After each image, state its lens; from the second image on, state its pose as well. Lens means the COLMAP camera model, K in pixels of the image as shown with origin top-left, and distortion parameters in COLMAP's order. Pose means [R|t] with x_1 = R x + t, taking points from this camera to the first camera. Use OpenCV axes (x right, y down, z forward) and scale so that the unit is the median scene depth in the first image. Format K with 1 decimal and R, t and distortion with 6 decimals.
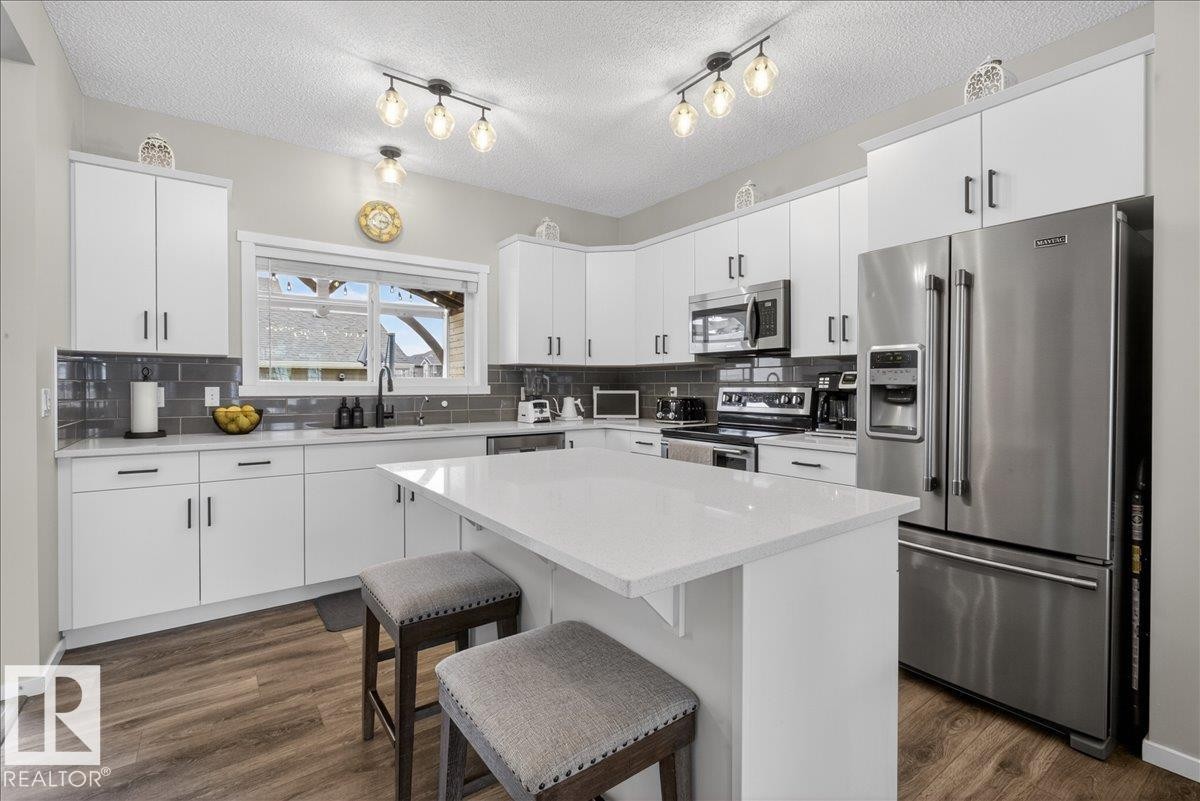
lens RADIAL K [[532.7, 0, 602.3], [0, 532.7, 392.4], [0, 0, 1]] dist [-0.009695, 0.004164]
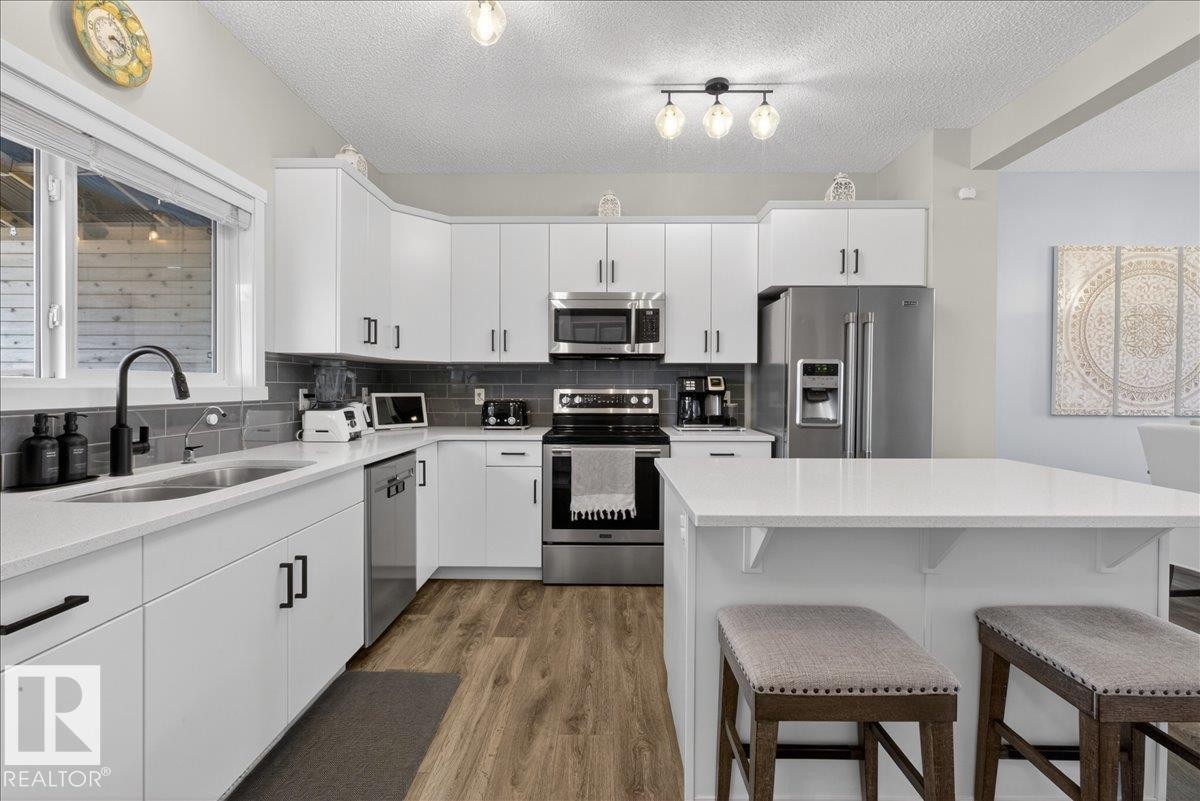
lens RADIAL K [[532.7, 0, 597.9], [0, 532.7, 389.9], [0, 0, 1]] dist [-0.009695, 0.004164]
pose [[0.600776, -0.002711, 0.799413, -0.672434], [0.005777, 0.999983, -0.000951, -0.008693], [-0.799397, 0.005189, 0.600781, 0.472798]]
